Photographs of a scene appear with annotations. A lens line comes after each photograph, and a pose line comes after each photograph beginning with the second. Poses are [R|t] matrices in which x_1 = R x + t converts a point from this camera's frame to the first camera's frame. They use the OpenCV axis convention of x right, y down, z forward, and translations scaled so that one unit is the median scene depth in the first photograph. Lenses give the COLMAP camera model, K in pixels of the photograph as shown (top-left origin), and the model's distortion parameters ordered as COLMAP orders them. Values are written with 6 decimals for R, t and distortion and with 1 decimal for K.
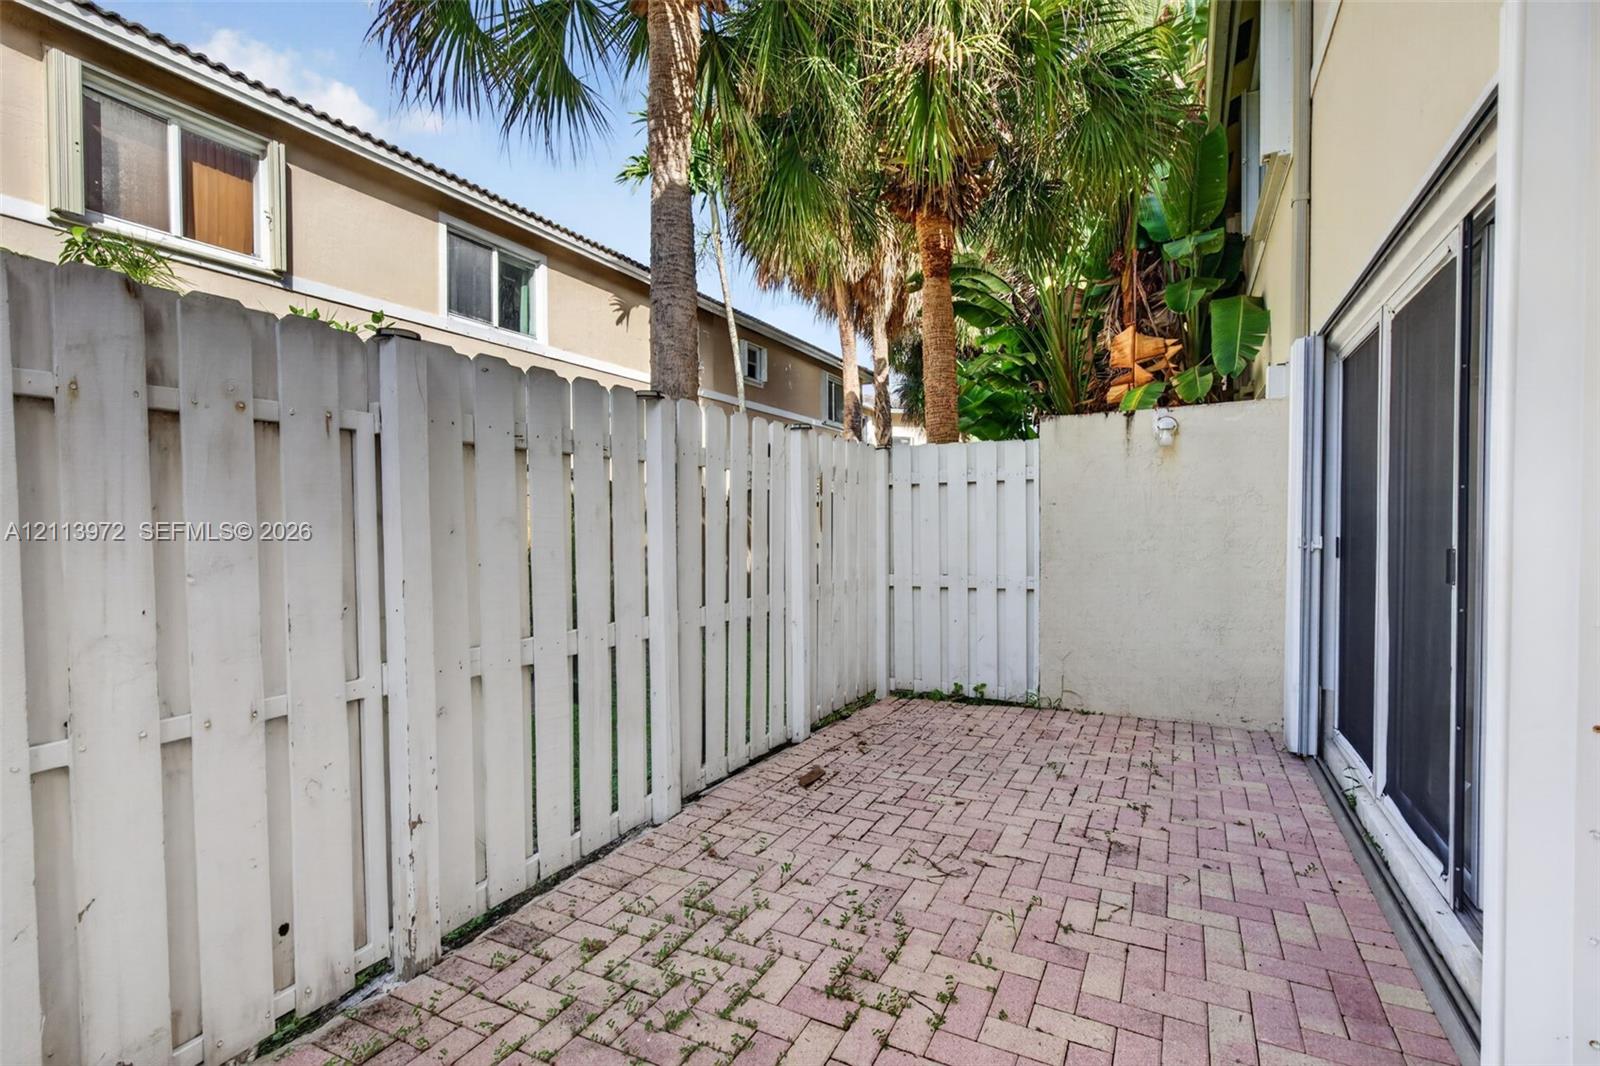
lens RADIAL K [[715.6, 0, 814.3], [0, 715.6, 534.2], [0, 0, 1]] dist [0.000324, -0.000072]
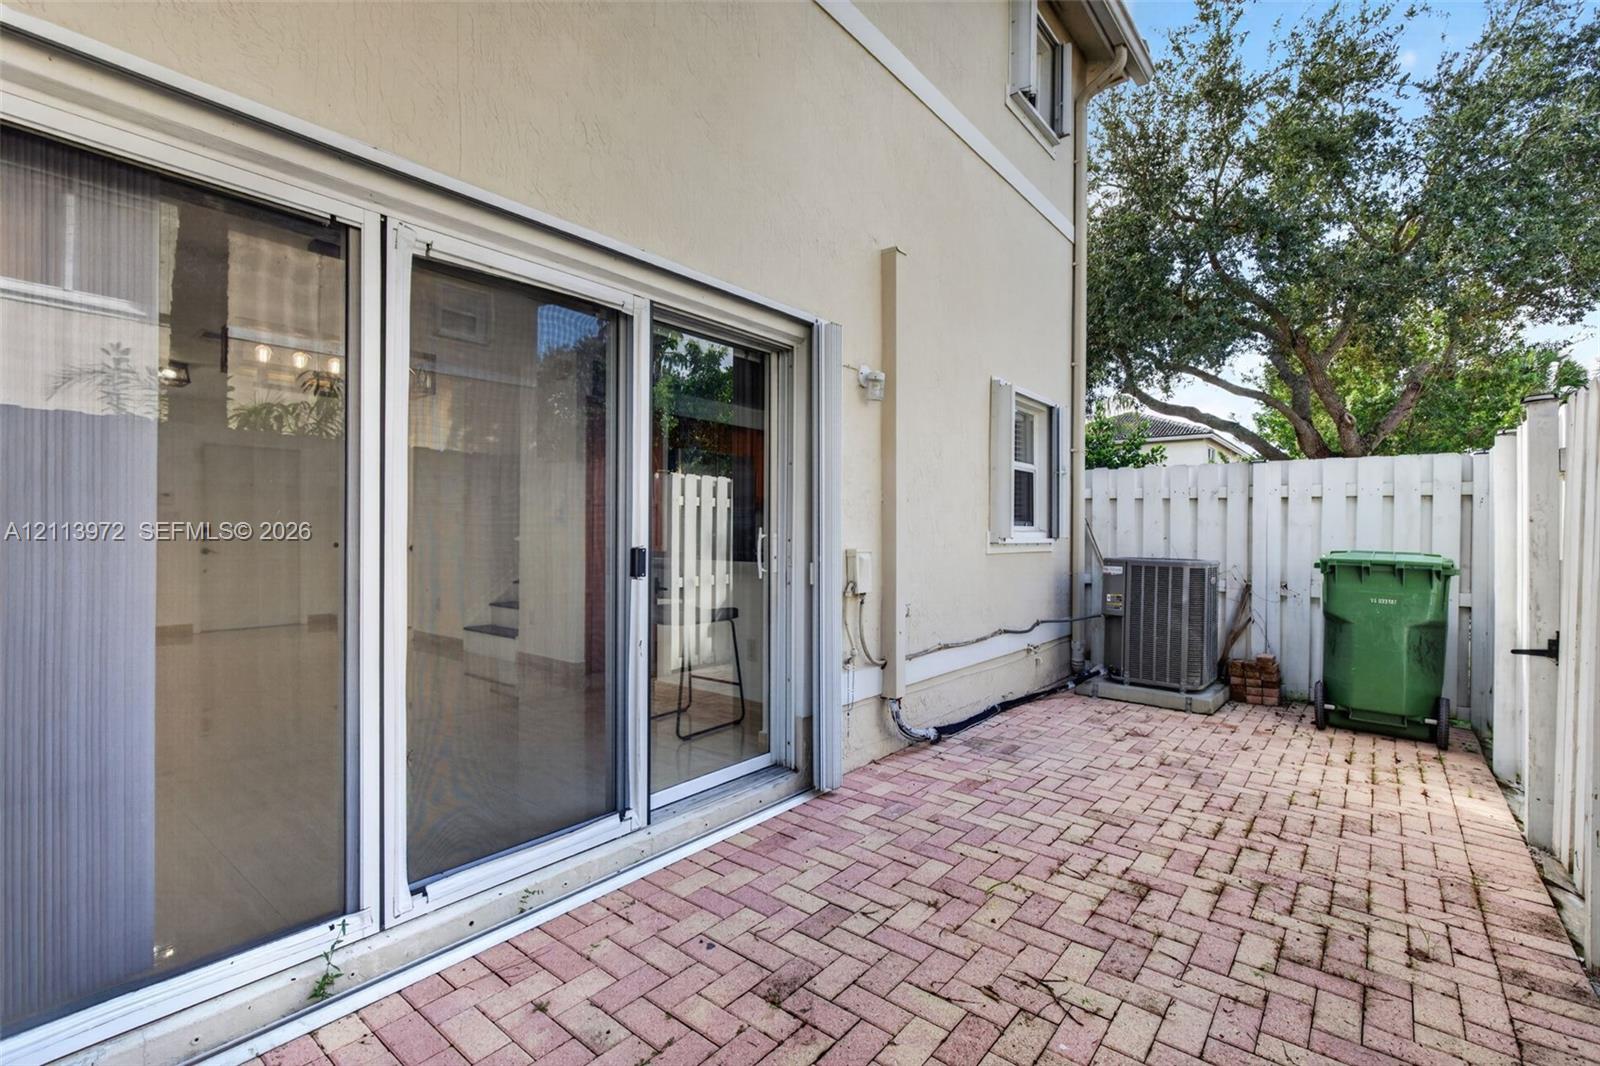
lens RADIAL K [[715.6, 0, 814.3], [0, 715.6, 534.2], [0, 0, 1]] dist [0.000324, -0.000072]
pose [[-0.980672, 0.000132, 0.195661, 0.290376], [0.003597, 0.999843, 0.017352, -0.024318], [-0.195628, 0.017720, -0.980518, 1.905895]]
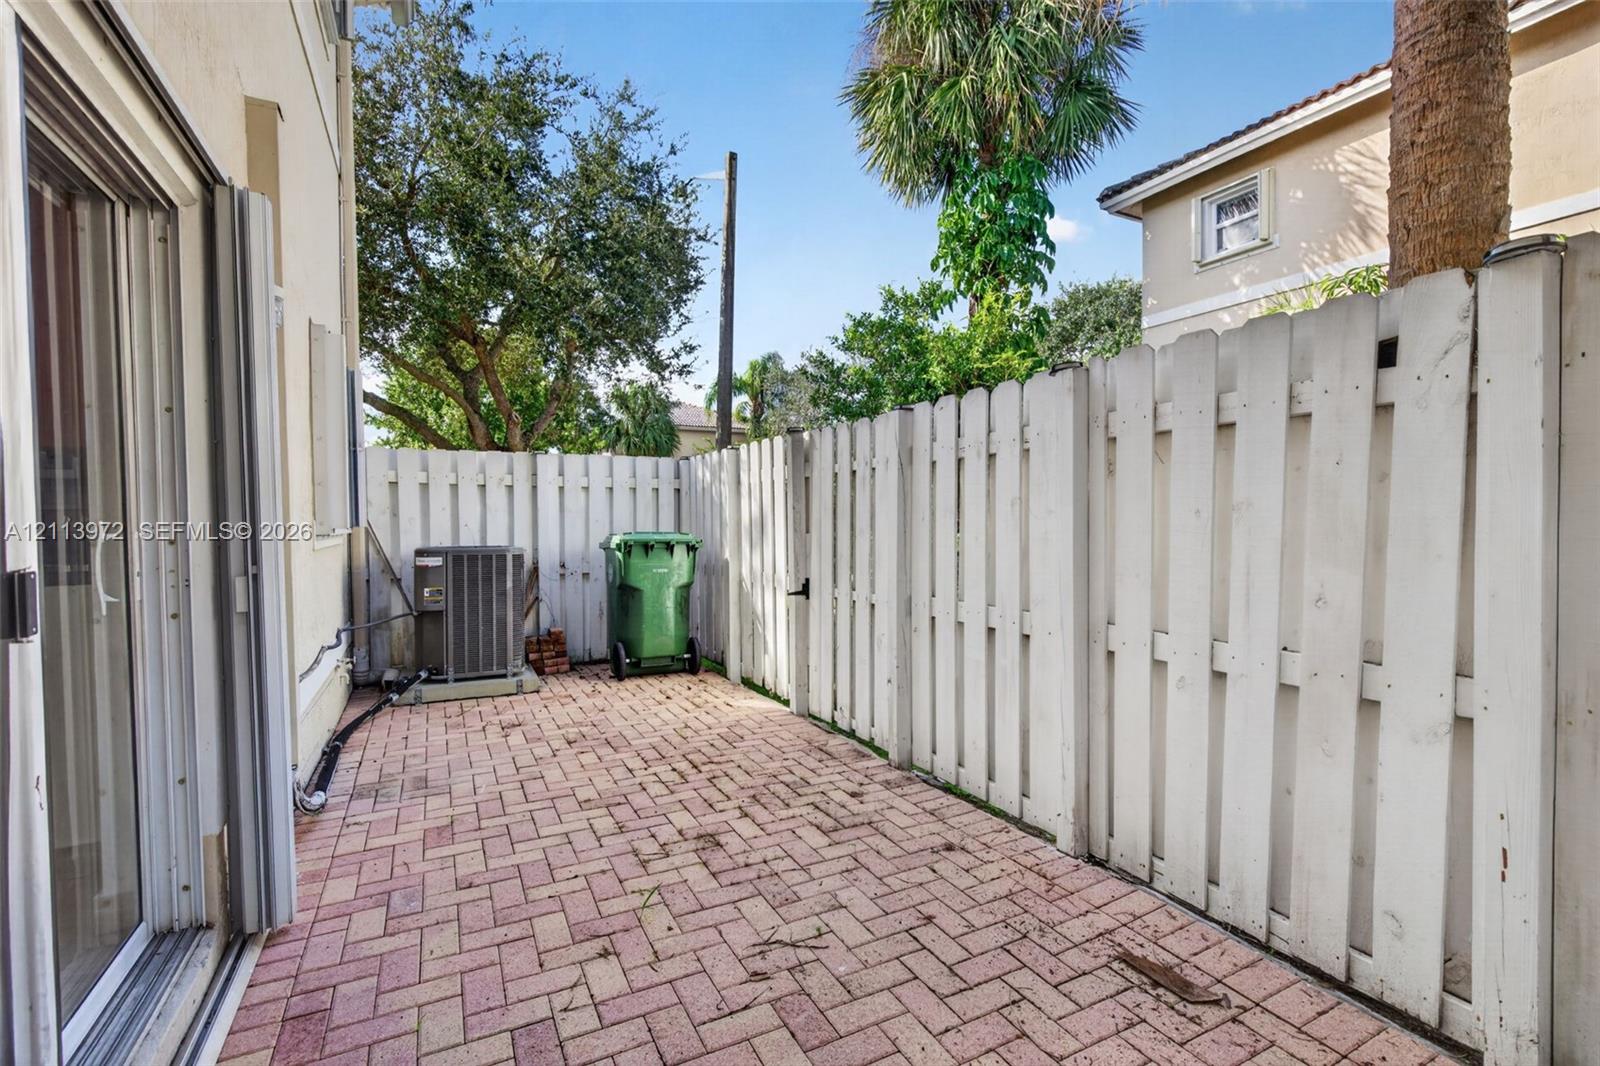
lens RADIAL K [[715.6, 0, 814.3], [0, 715.6, 534.2], [0, 0, 1]] dist [0.000324, -0.000072]
pose [[-0.573625, 0.032055, -0.818491, 0.864178], [-0.000644, 0.999216, 0.039584, -0.030067], [0.819118, 0.023234, -0.573155, 1.597198]]
